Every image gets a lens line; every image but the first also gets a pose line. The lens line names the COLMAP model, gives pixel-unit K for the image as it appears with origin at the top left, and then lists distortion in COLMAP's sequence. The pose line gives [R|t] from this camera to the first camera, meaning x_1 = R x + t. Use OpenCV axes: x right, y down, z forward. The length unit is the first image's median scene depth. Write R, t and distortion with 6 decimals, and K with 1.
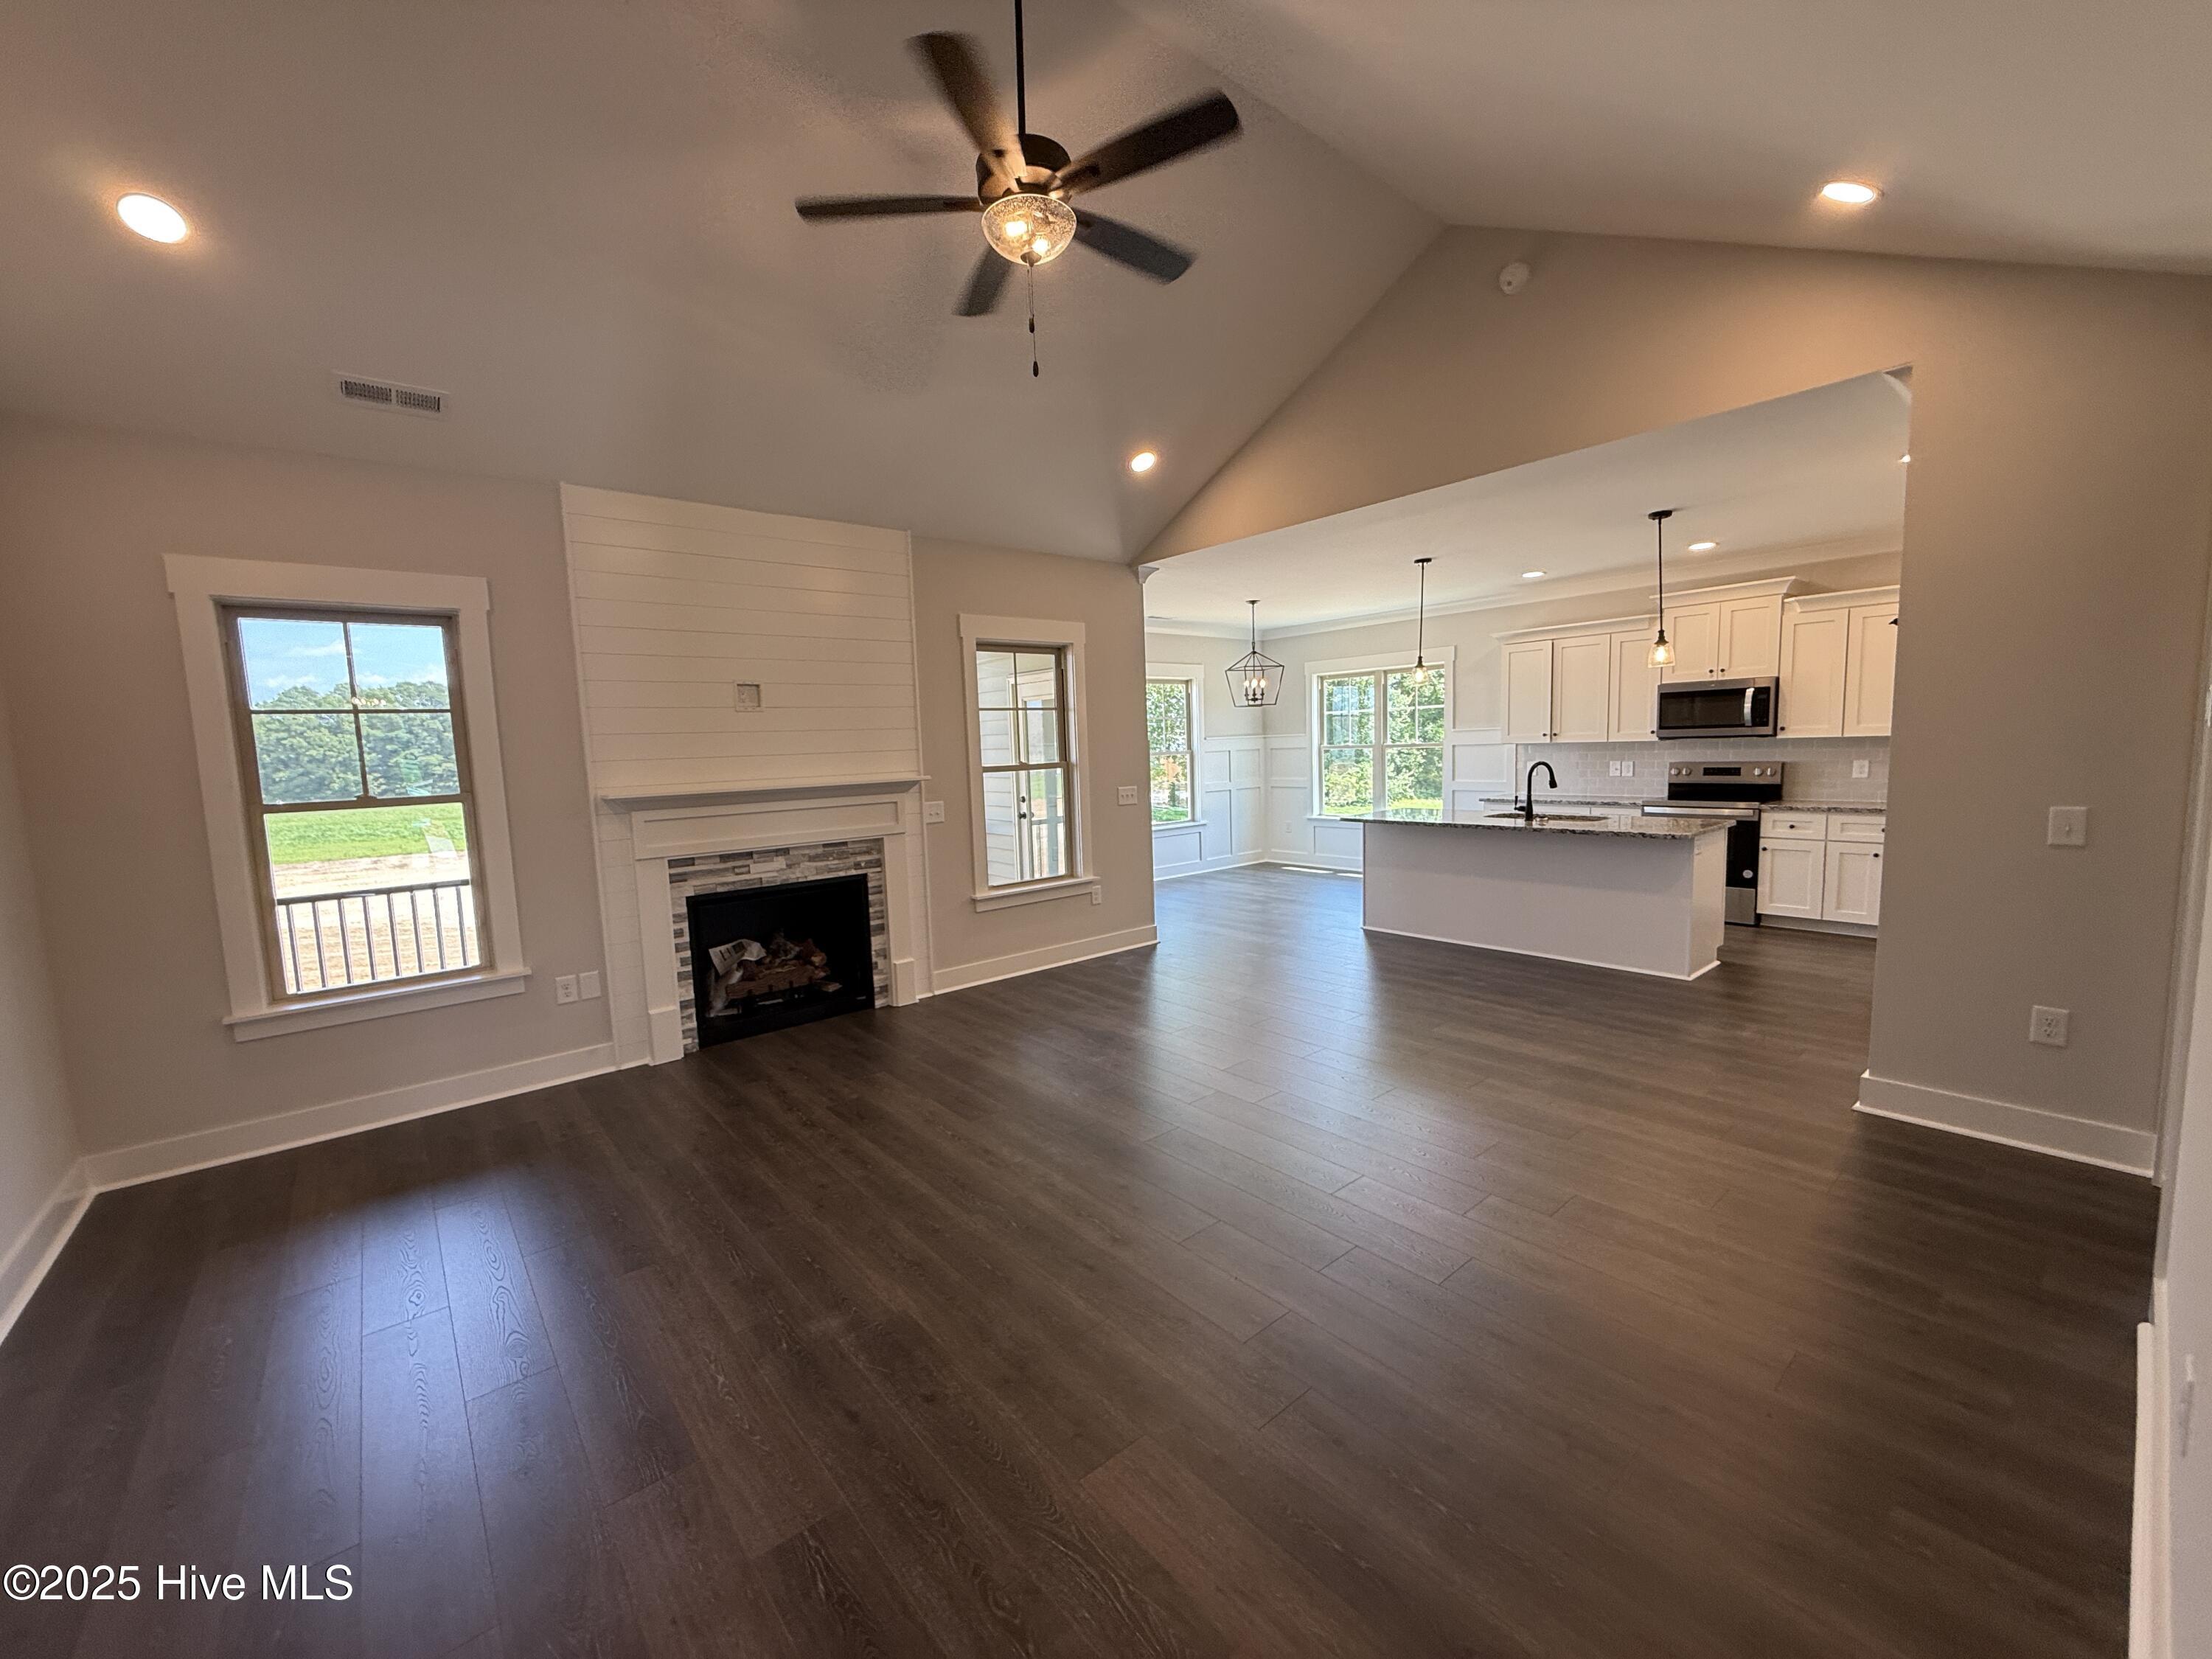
lens RADIAL K [[885.2, 0, 1106.3], [0, 885.2, 833.6], [0, 0, 1]] dist [-0.000402, 0.000064]
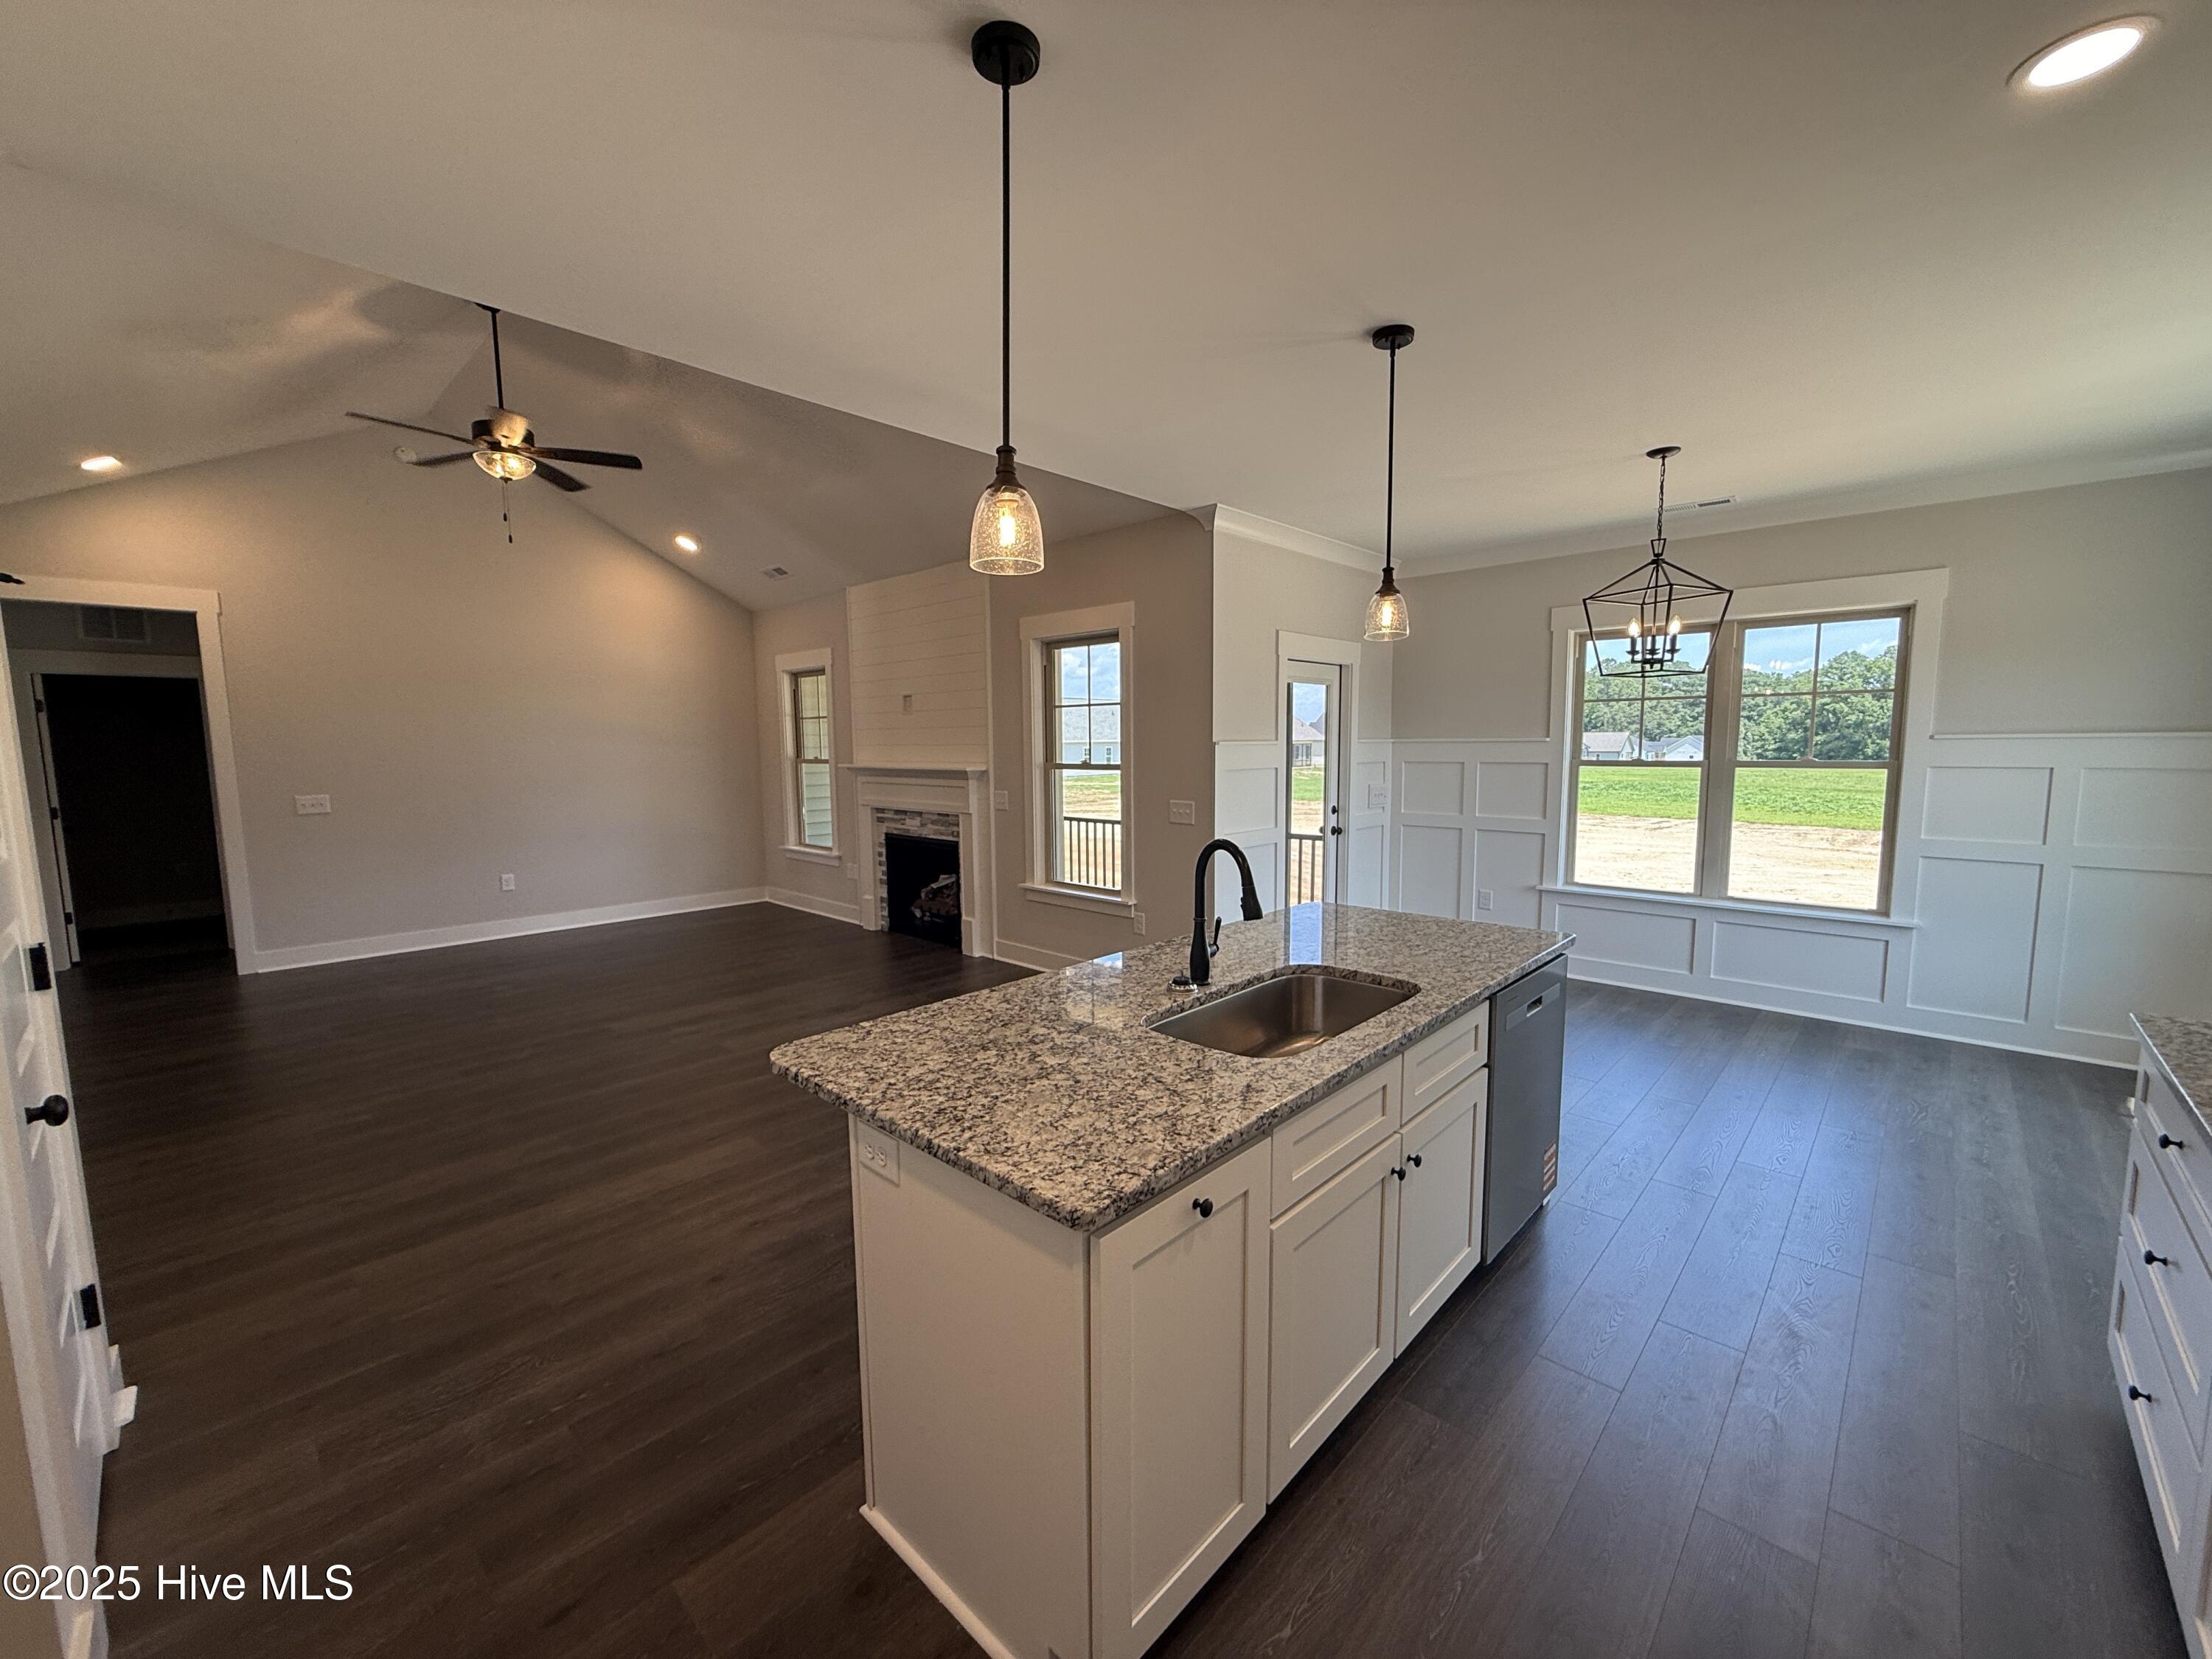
lens RADIAL K [[885.2, 0, 1106.3], [0, 885.2, 833.6], [0, 0, 1]] dist [-0.000402, 0.000064]
pose [[0.112696, 0.137350, -0.984091, 0.993747], [-0.097310, 0.987165, 0.126635, -0.146150], [0.988853, 0.081491, 0.124615, 1.052553]]
